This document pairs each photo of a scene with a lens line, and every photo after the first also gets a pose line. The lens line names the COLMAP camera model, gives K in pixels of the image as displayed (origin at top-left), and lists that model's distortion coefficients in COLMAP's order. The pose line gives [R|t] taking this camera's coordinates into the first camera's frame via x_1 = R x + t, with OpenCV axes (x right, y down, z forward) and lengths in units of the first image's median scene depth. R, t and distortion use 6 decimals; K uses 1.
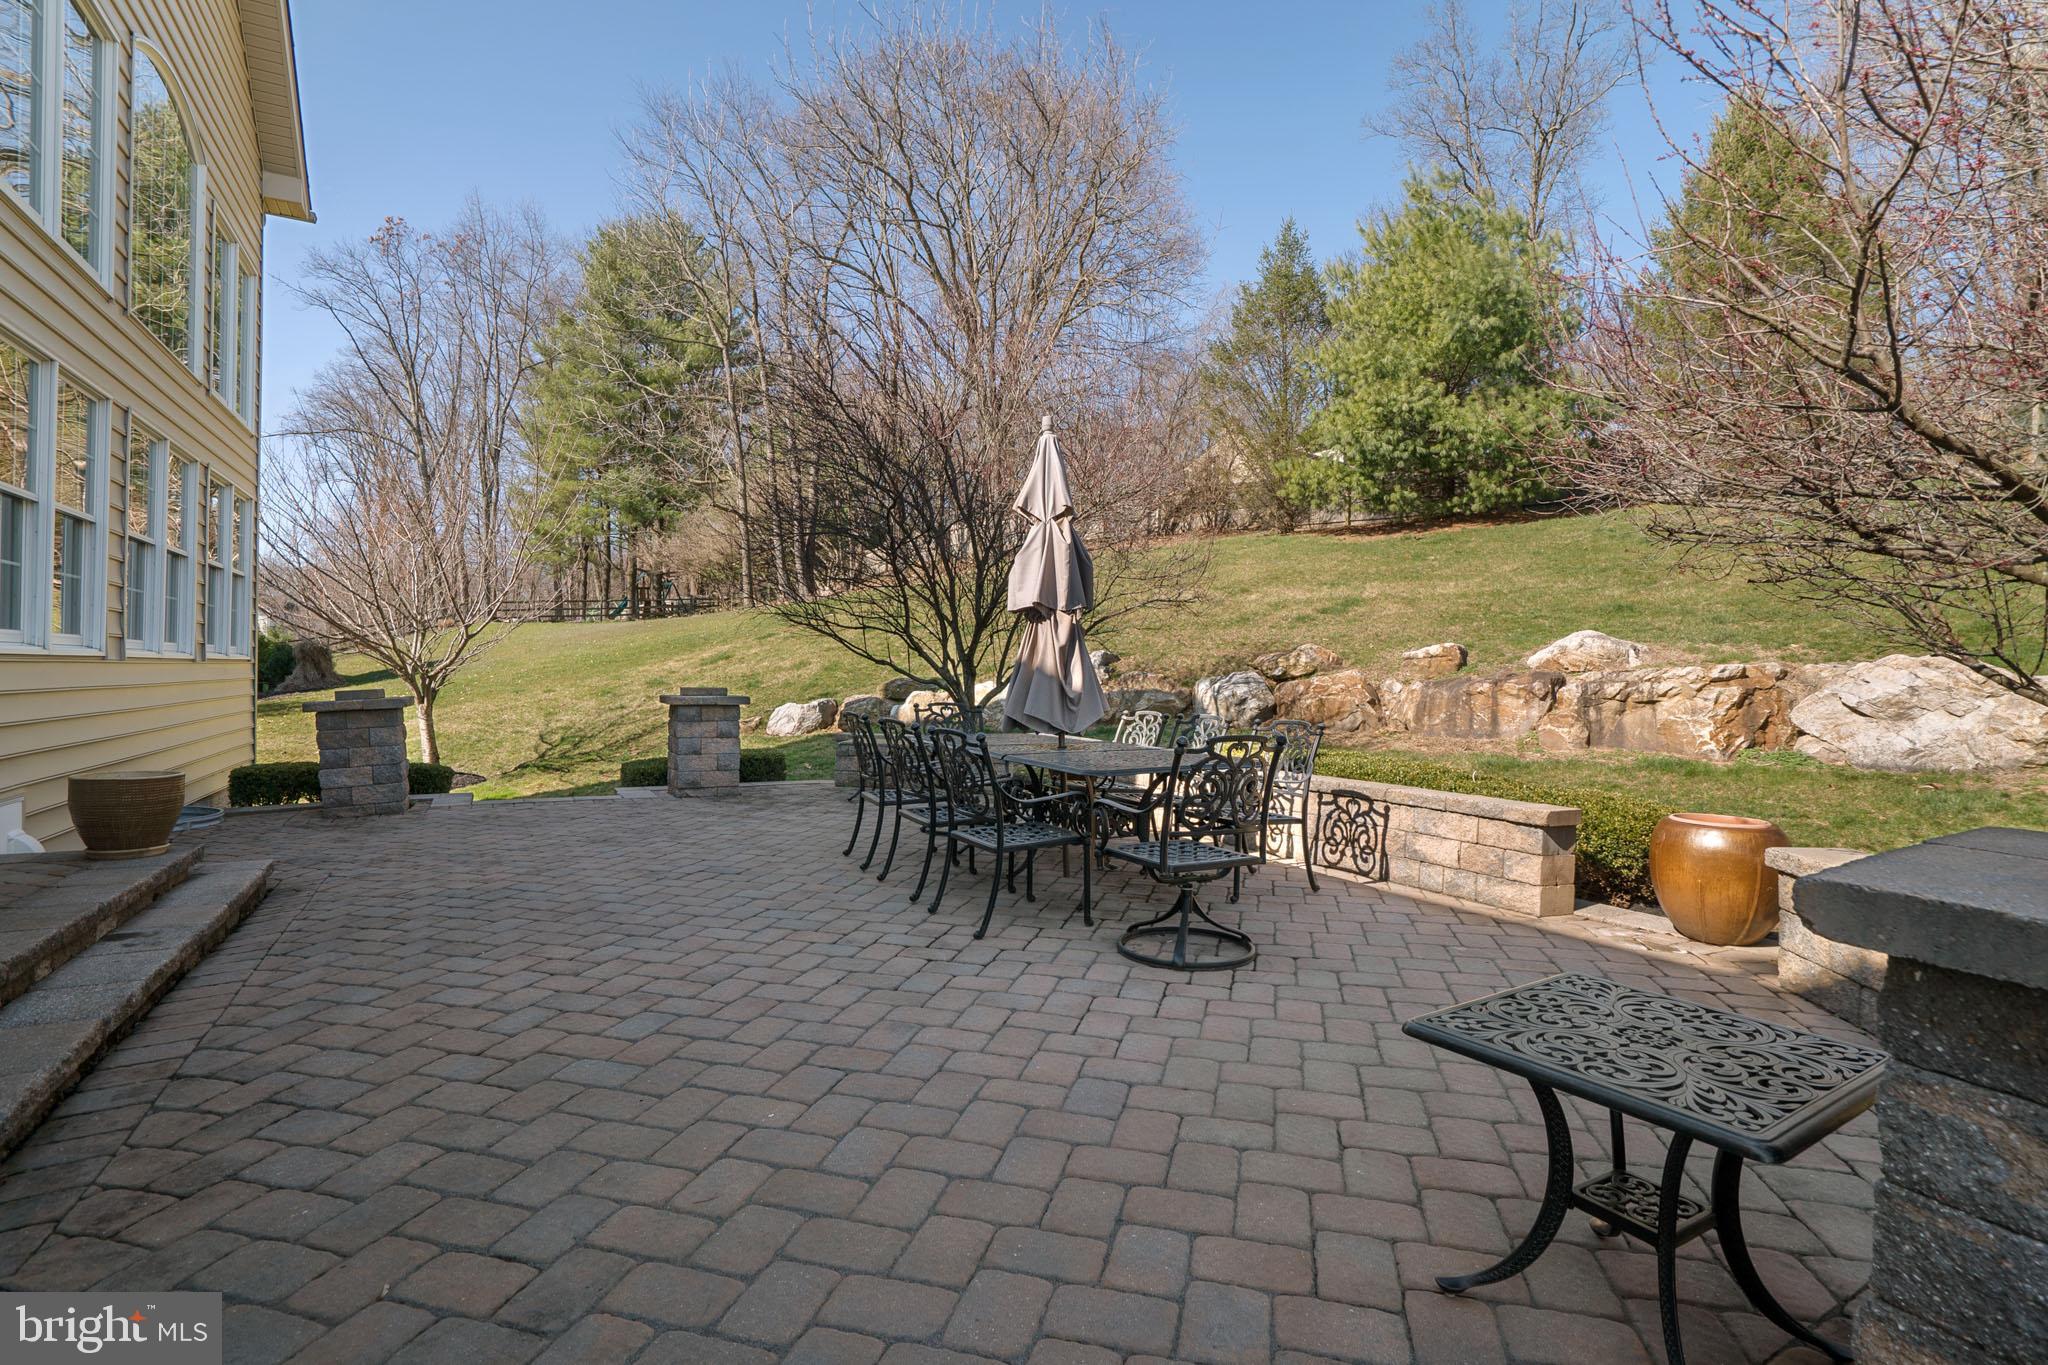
lens RADIAL K [[953.4, 0, 1009.0], [0, 953.4, 676.1], [0, 0, 1]] dist [-0.043077, 0.000533]
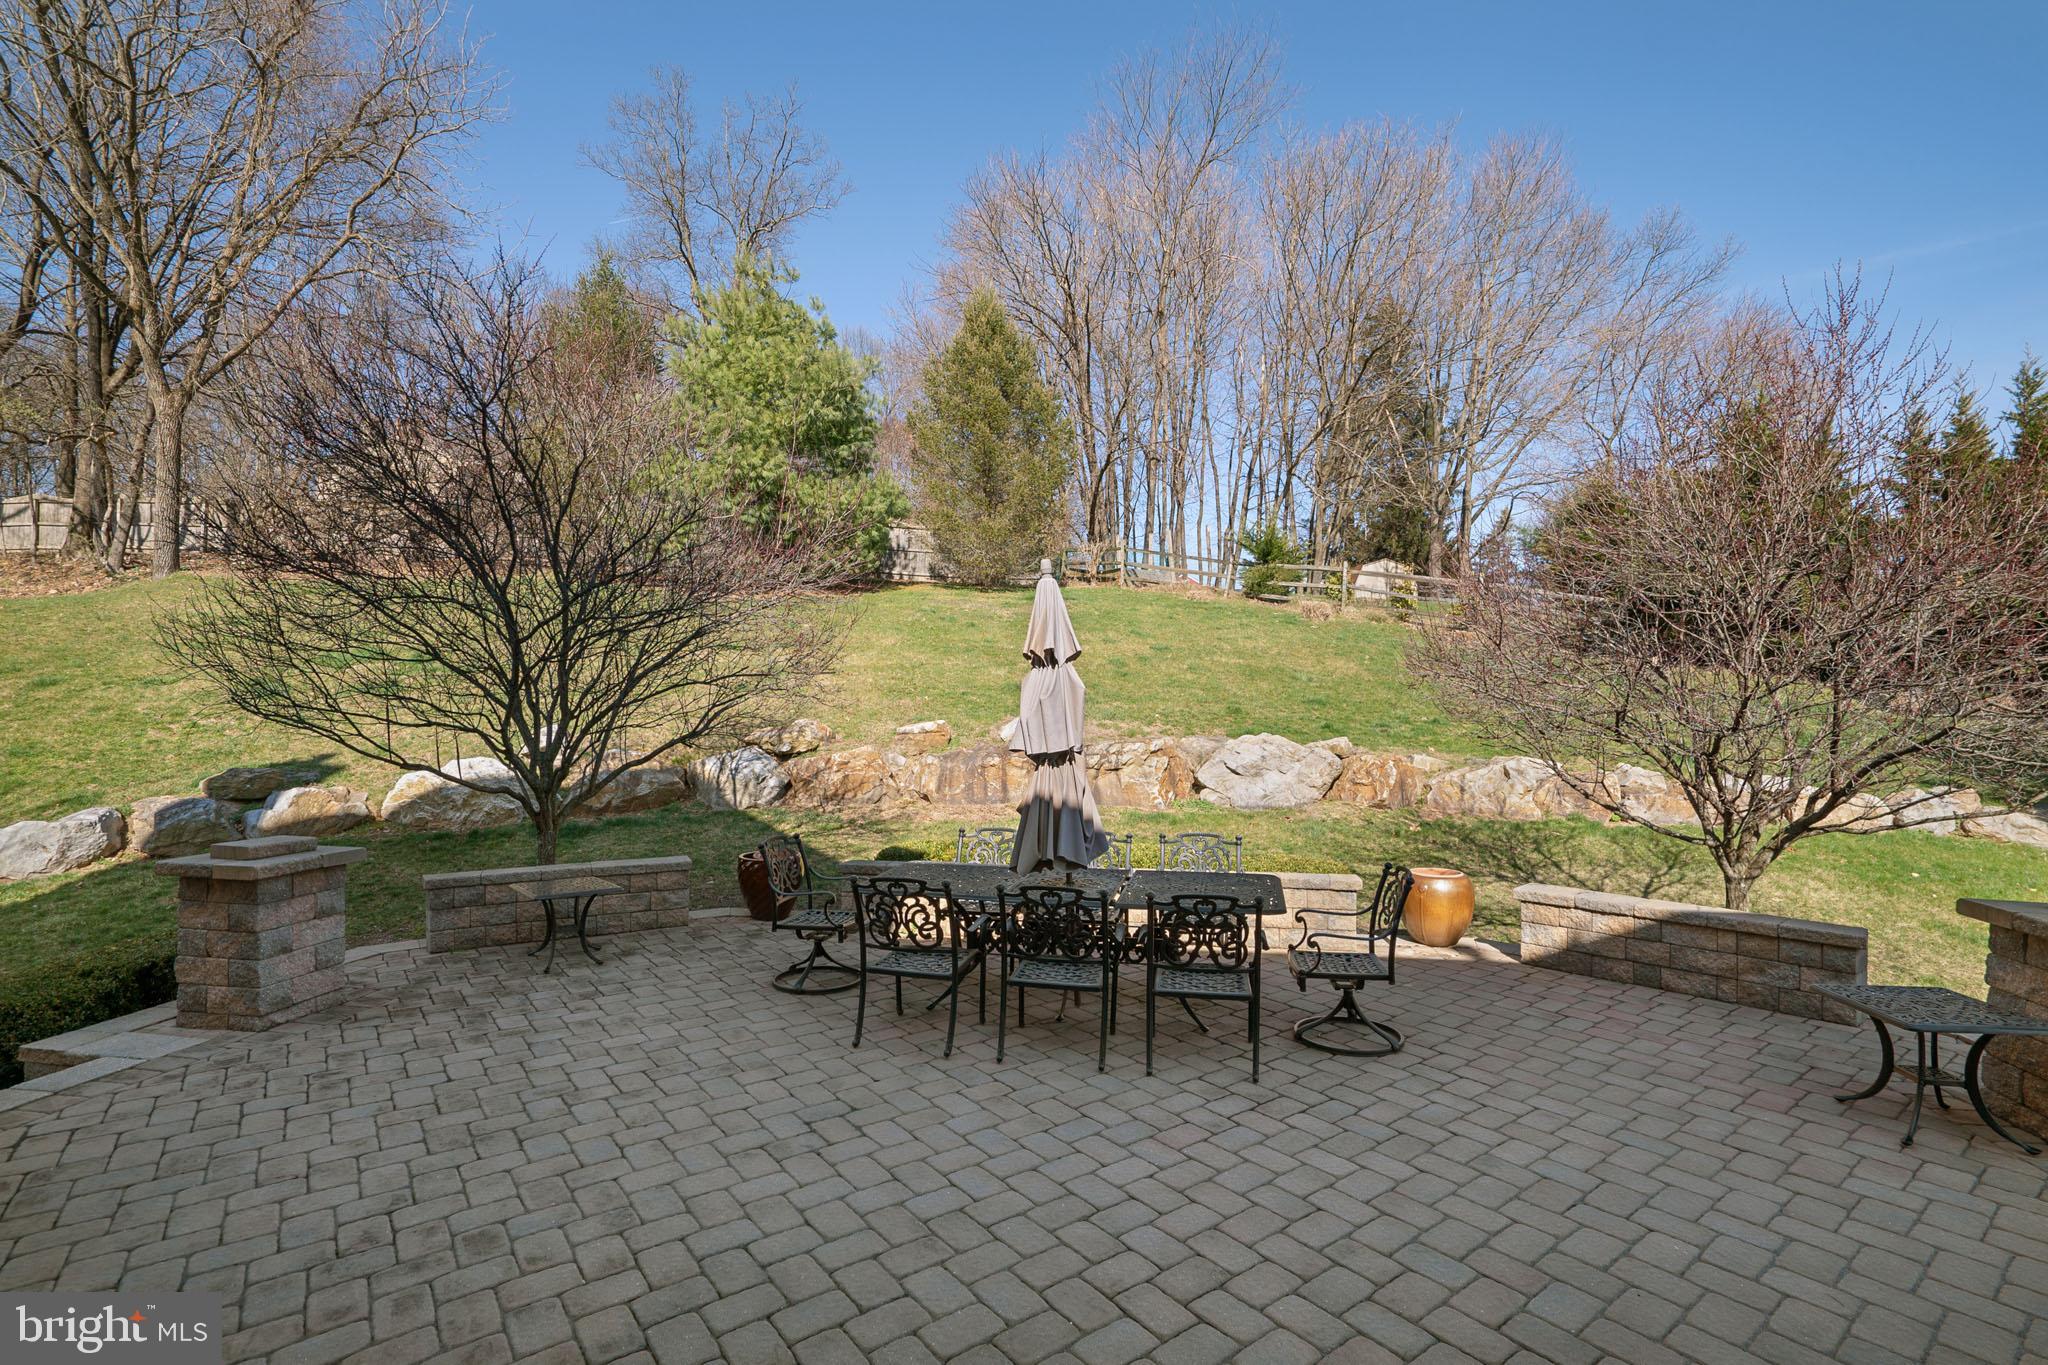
lens RADIAL K [[953.4, 0, 1009.0], [0, 953.4, 676.1], [0, 0, 1]] dist [-0.043077, 0.000533]
pose [[0.607701, 0.016658, 0.793991, -0.446014], [0.004163, 0.999699, -0.024159, -0.065676], [-0.794155, 0.017987, 0.607449, 0.244745]]
